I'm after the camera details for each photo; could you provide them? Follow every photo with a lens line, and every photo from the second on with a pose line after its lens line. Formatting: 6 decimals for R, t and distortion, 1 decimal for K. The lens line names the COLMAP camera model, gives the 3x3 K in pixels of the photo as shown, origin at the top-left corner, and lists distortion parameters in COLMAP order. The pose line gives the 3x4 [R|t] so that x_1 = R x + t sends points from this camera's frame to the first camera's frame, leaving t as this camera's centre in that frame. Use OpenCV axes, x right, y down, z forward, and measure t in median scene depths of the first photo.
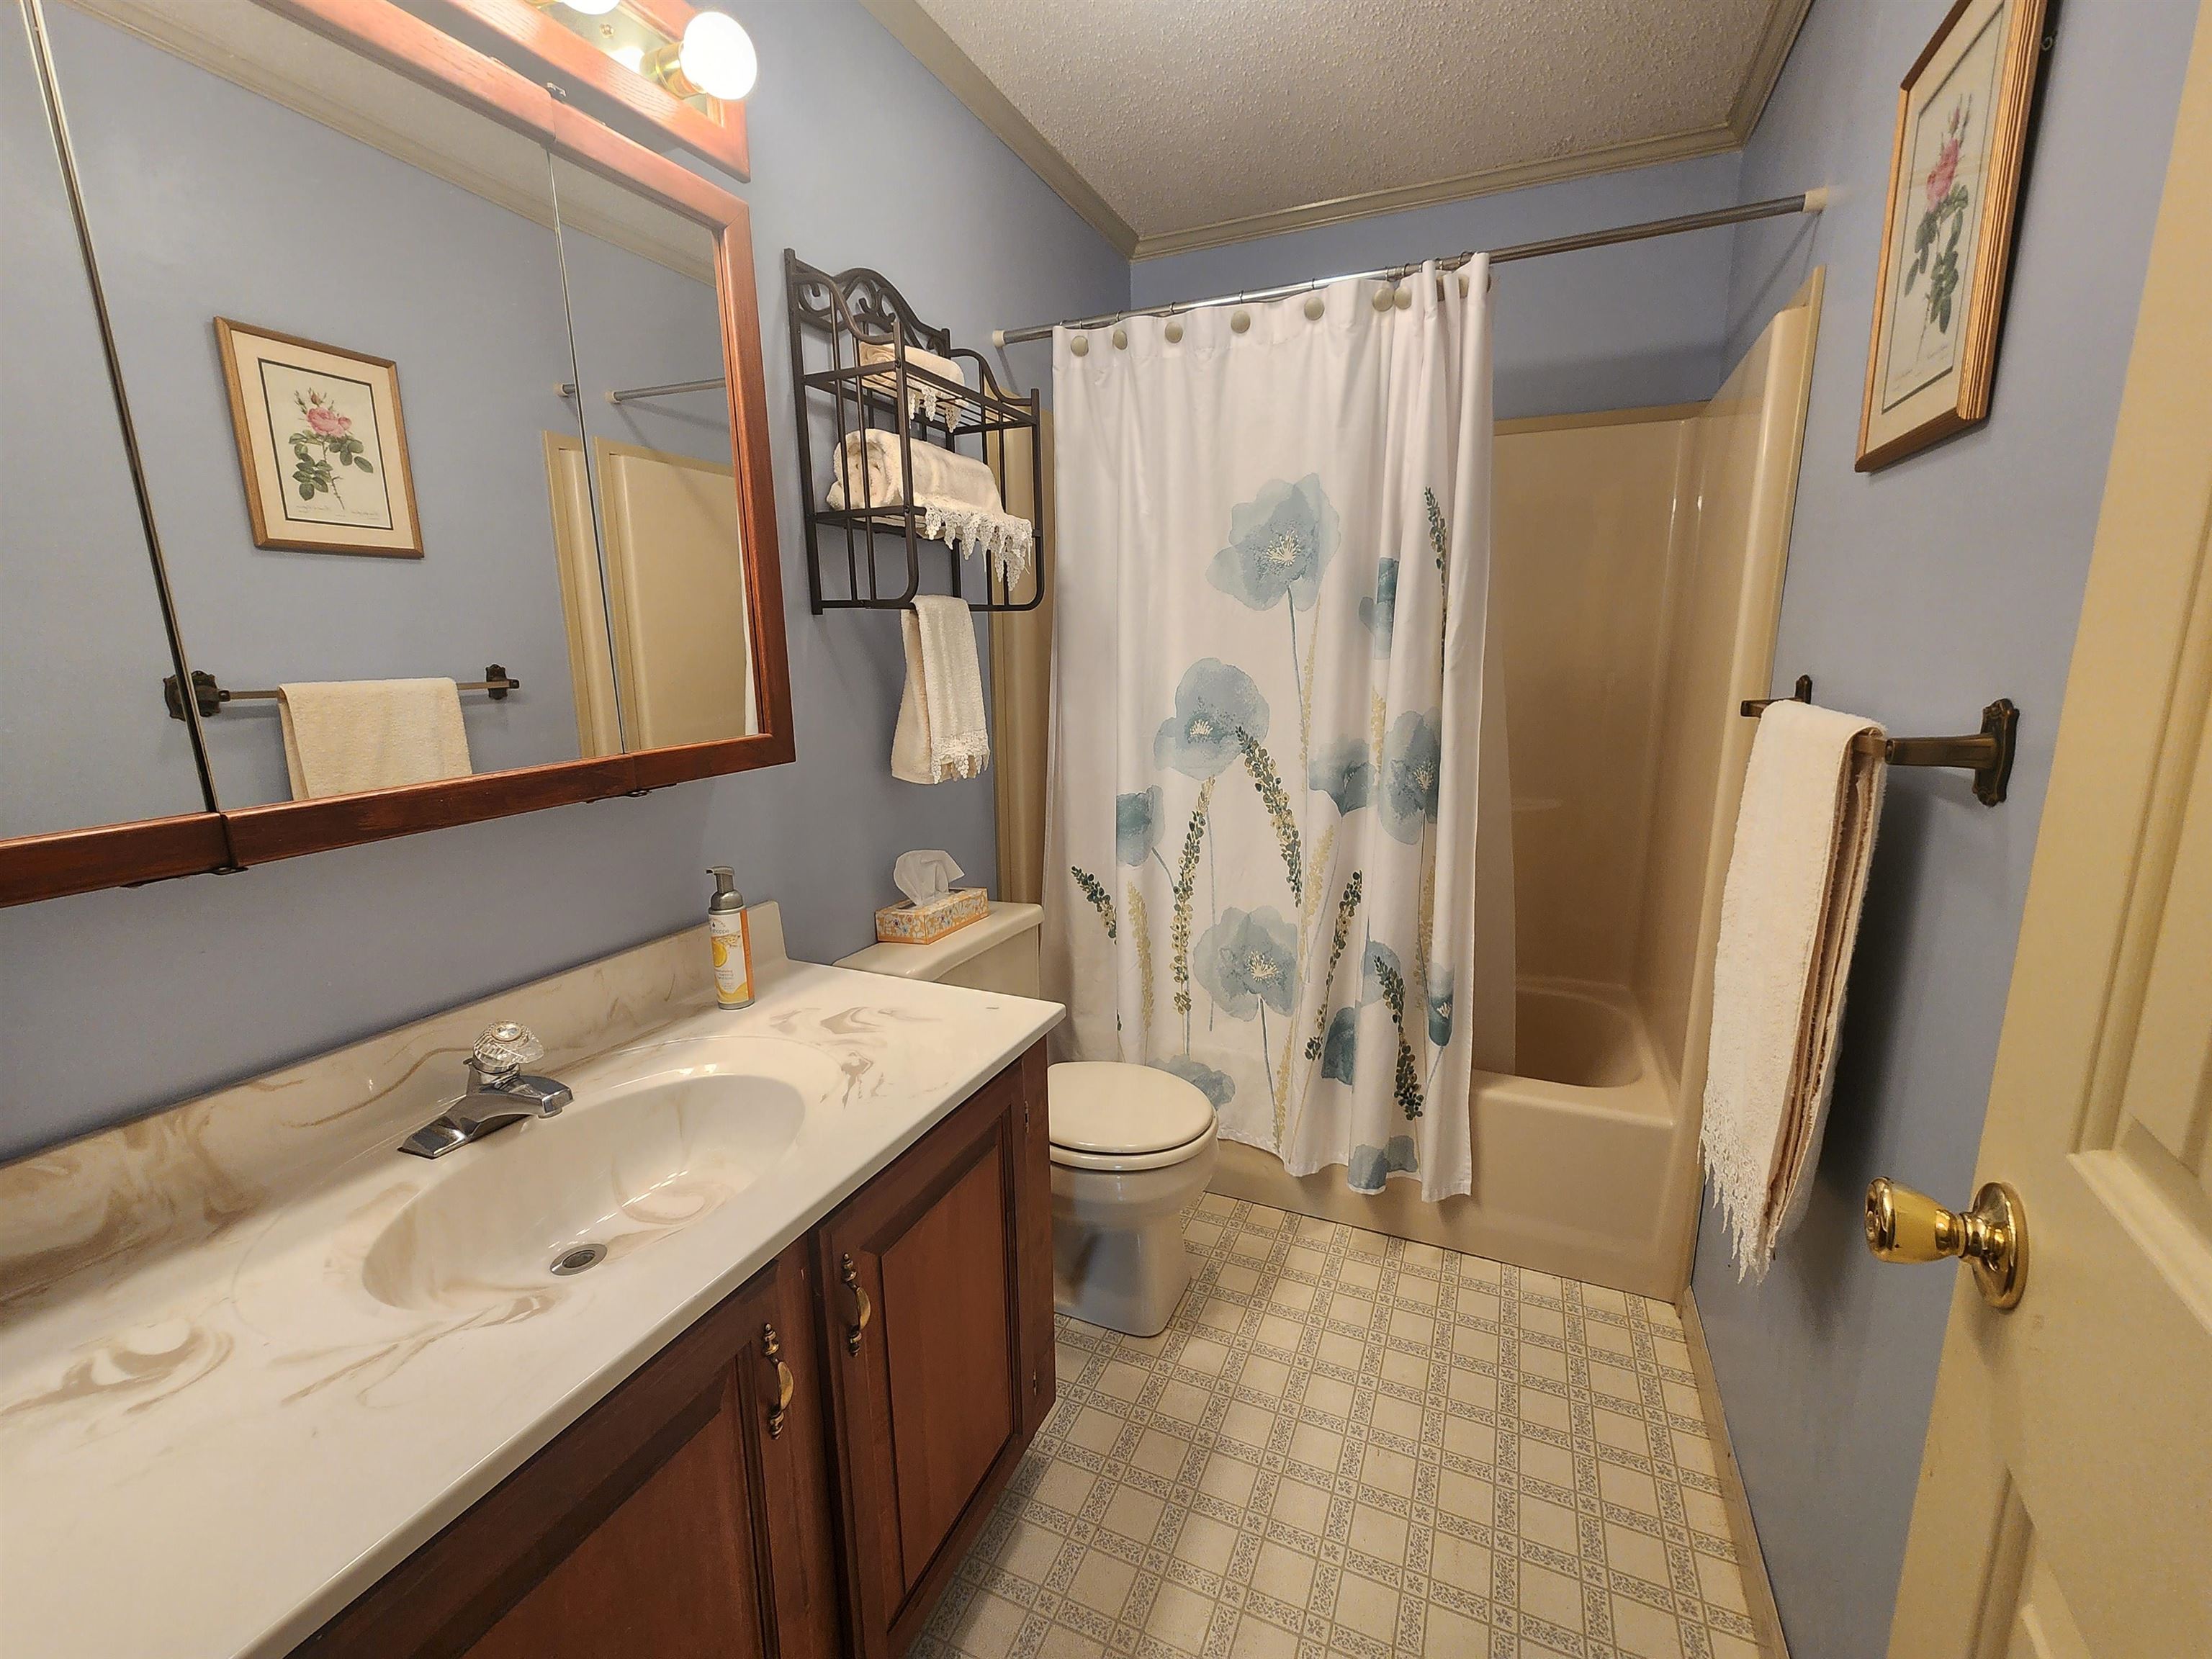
lens RADIAL K [[912.5, 0, 1118.0], [0, 912.5, 830.9], [0, 0, 1]] dist [0.002007, -0.001717]
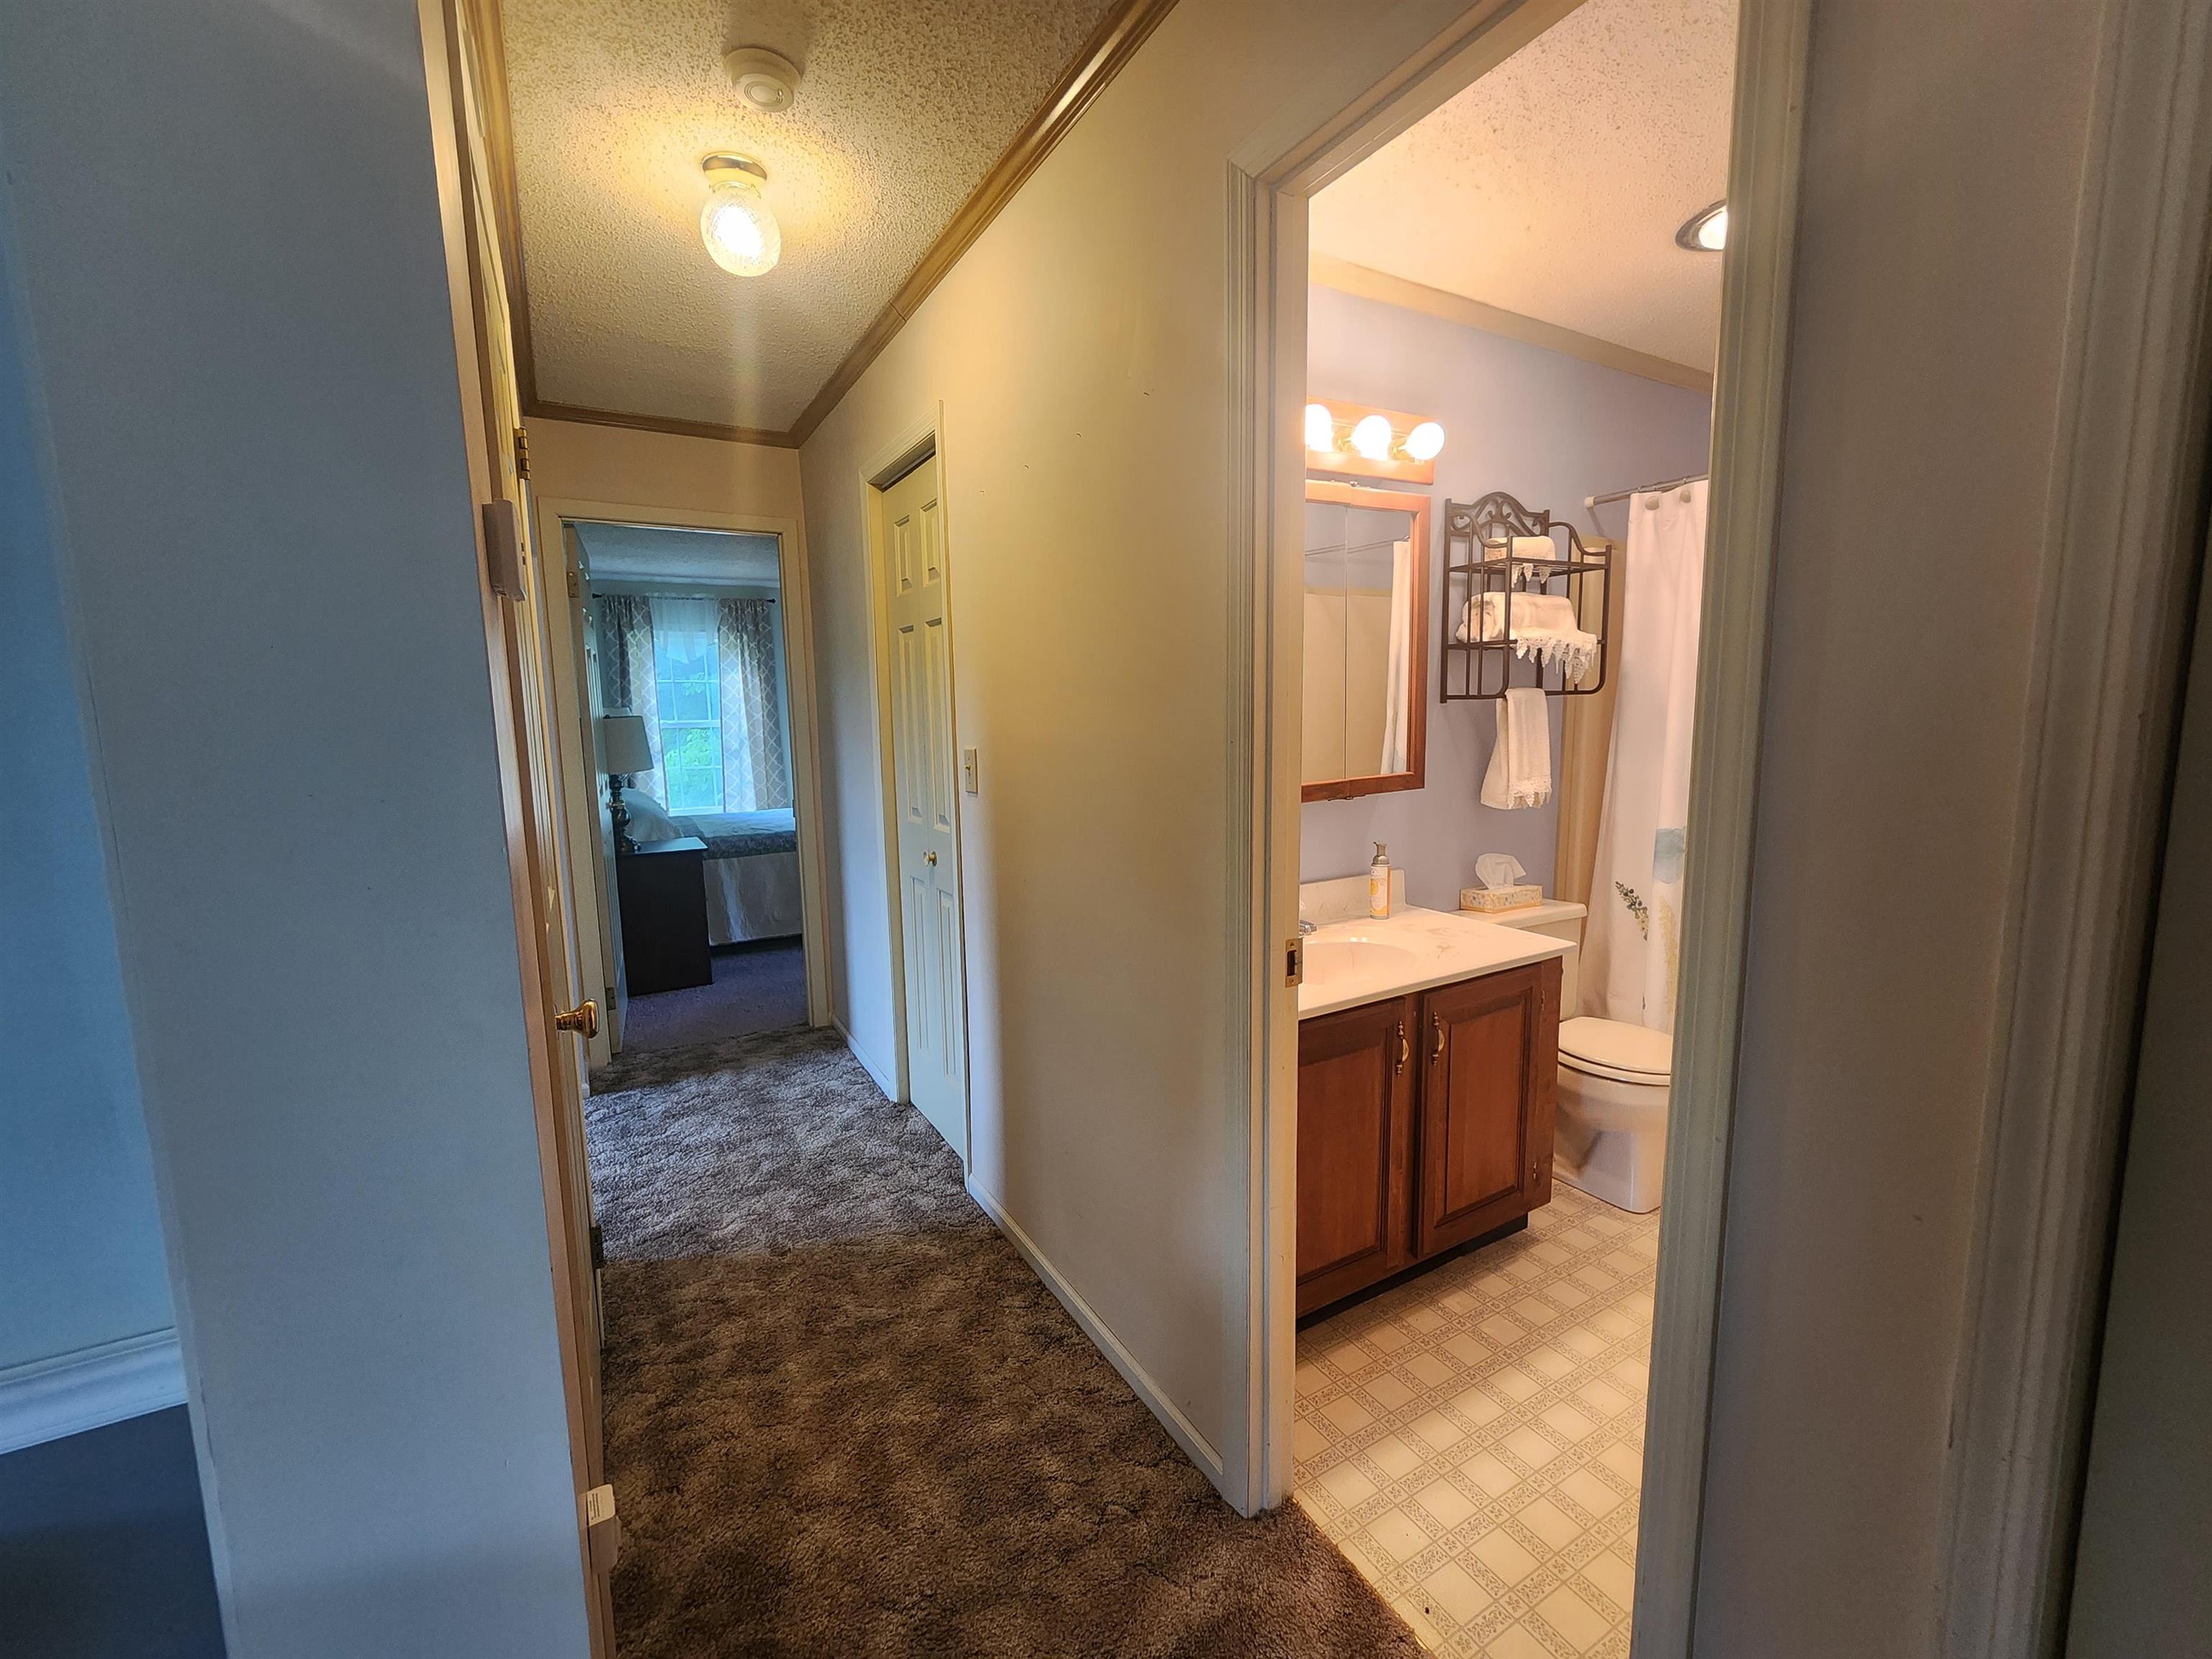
lens RADIAL K [[912.5, 0, 1120.1], [0, 912.5, 831.4], [0, 0, 1]] dist [0.002007, -0.001717]
pose [[0.809017, 0.073544, -0.583166, 0.177706], [-0.103413, 0.994475, -0.018048, 0.085412], [0.578617, 0.074908, 0.812152, -0.661193]]
